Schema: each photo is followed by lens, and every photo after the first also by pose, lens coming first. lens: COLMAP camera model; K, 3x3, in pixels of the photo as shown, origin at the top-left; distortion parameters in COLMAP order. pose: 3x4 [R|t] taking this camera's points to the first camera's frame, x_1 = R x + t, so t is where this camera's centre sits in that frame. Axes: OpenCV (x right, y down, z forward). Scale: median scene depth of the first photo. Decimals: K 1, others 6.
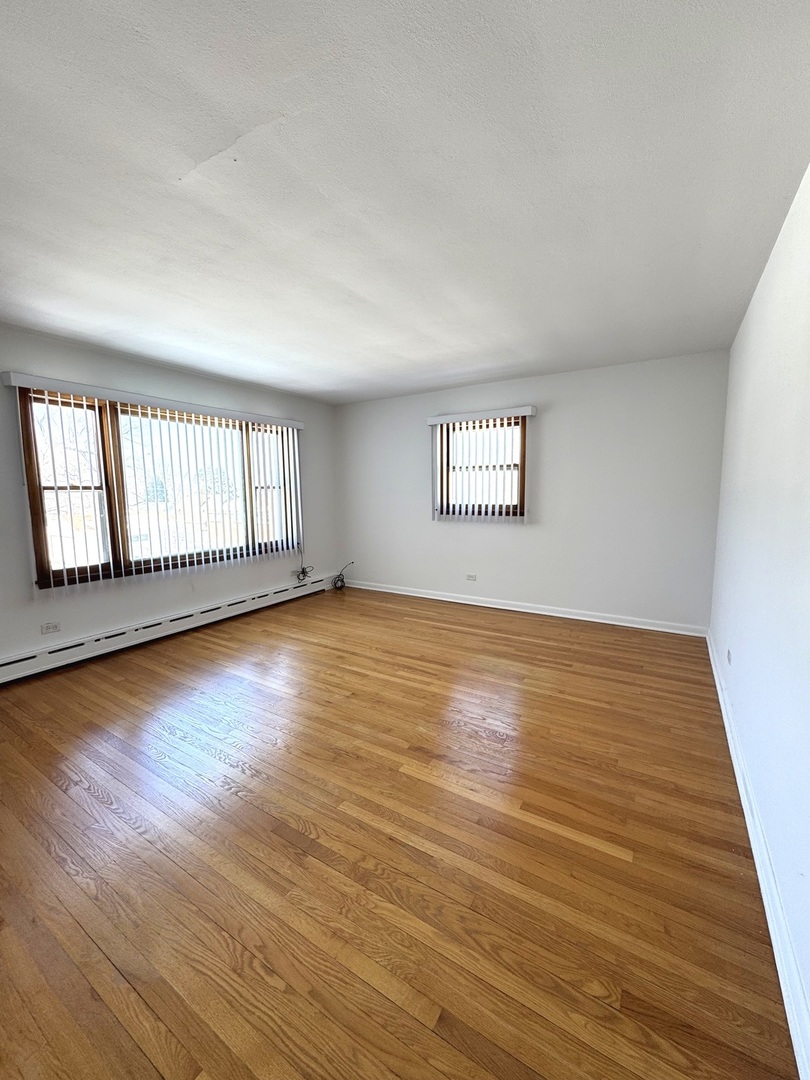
lens RADIAL K [[428.9, 0, 405.0], [0, 428.9, 540.0], [0, 0, 1]] dist [-0.003444, 0.000212]
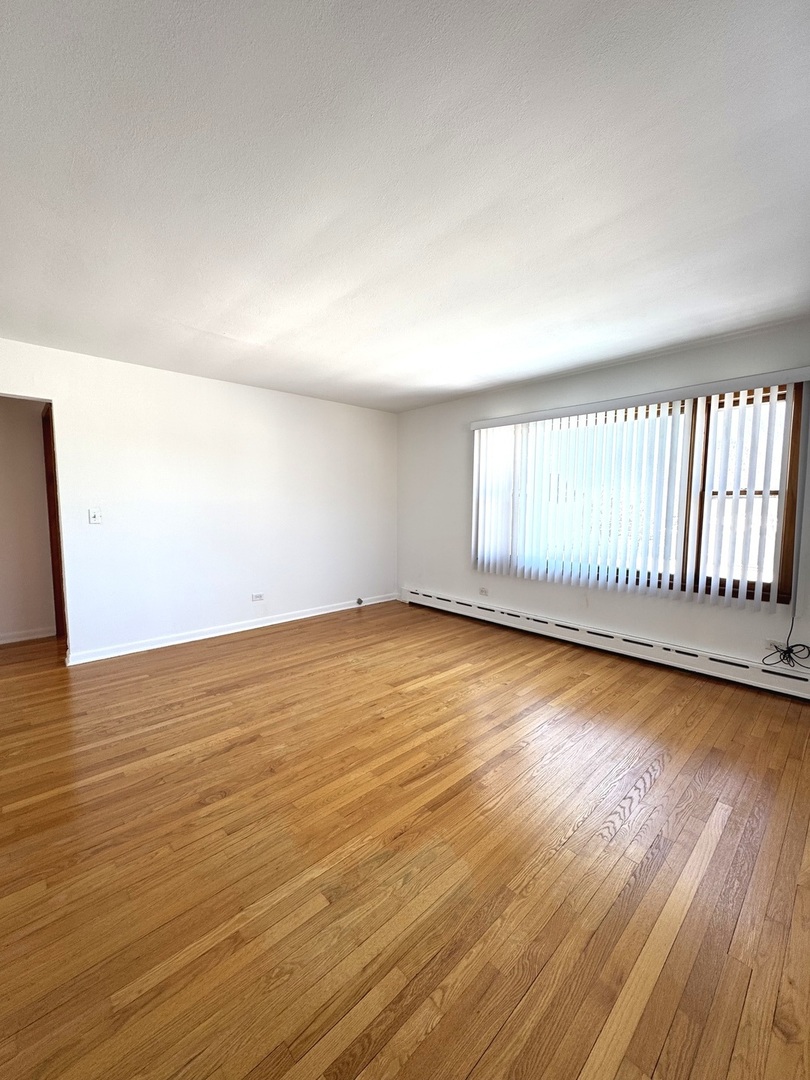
lens RADIAL K [[473.1, 0, 452.7], [0, 473.1, 550.5], [0, 0, 1]] dist [0.000938, -0.000110]
pose [[-0.252949, 0.104506, -0.961819, 0.673800], [-0.115008, 0.983852, 0.137146, -0.129752], [0.960619, 0.145308, -0.236846, 1.156597]]
